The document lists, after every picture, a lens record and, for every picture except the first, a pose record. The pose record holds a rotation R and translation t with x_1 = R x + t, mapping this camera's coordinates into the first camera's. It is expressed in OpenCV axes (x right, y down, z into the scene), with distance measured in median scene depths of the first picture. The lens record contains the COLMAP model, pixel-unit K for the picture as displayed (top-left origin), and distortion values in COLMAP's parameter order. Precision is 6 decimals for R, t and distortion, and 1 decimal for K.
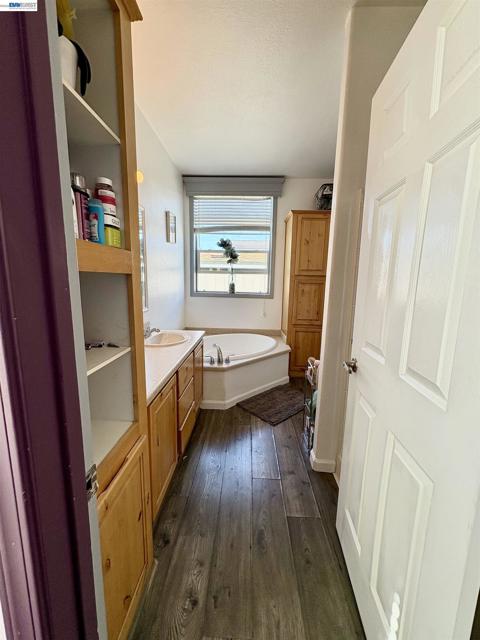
lens RADIAL K [[255.4, 0, 238.9], [0, 255.4, 319.9], [0, 0, 1]] dist [0.000296, 0.000236]
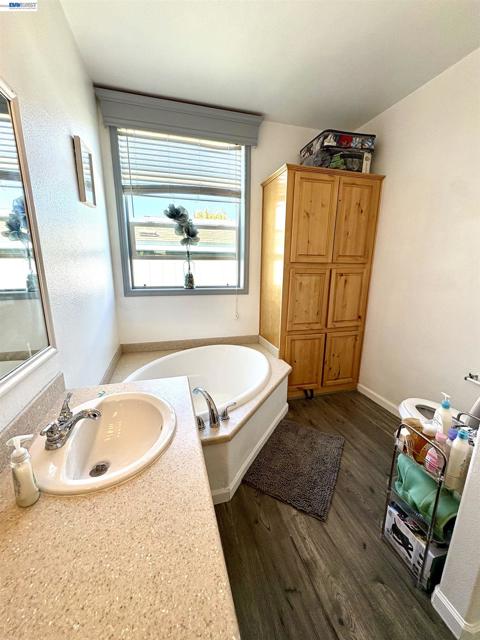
lens RADIAL K [[255.4, 0, 238.9], [0, 255.4, 319.9], [0, 0, 1]] dist [0.000296, 0.000236]
pose [[0.950429, -0.079564, 0.300590, -0.134559], [0.058432, 0.995187, 0.078665, -0.078717], [-0.305403, -0.057202, 0.950504, 0.354974]]
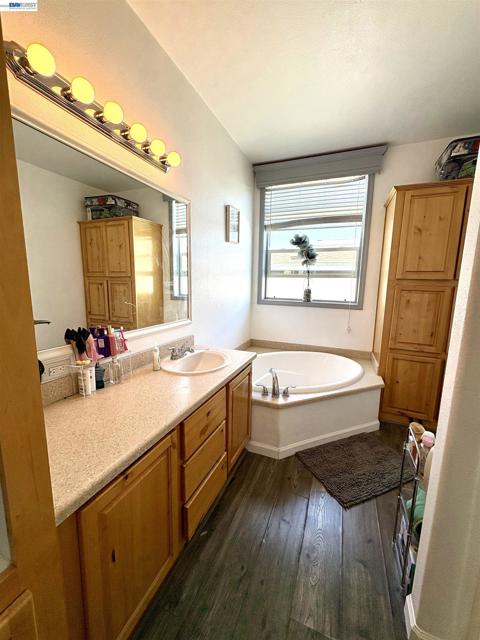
lens RADIAL K [[255.4, 0, 238.9], [0, 255.4, 319.9], [0, 0, 1]] dist [0.000296, 0.000236]
pose [[0.940494, 0.047723, -0.336442, 0.053169], [-0.051939, 0.998644, -0.003536, -0.036810], [0.335817, 0.020800, 0.941698, 0.189855]]
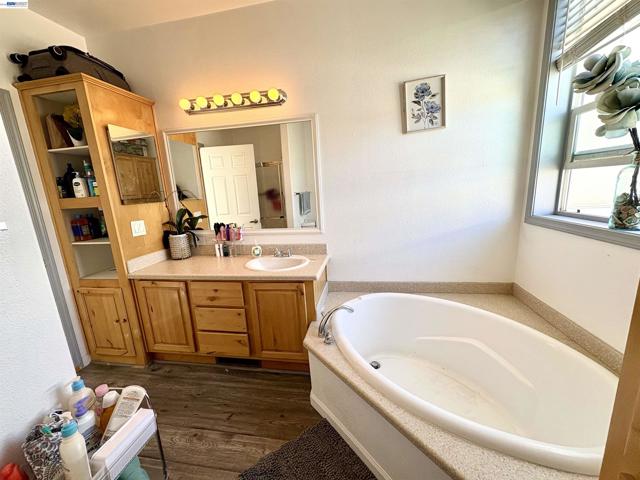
lens RADIAL K [[255.4, 0, 320.0], [0, 255.4, 240.0], [0, 0, 1]] dist [0.000296, 0.000236]
pose [[-0.130231, 0.191320, -0.972850, 0.374151], [-0.100216, 0.973641, 0.204891, -0.138581], [0.986406, 0.124179, -0.107625, 0.797361]]
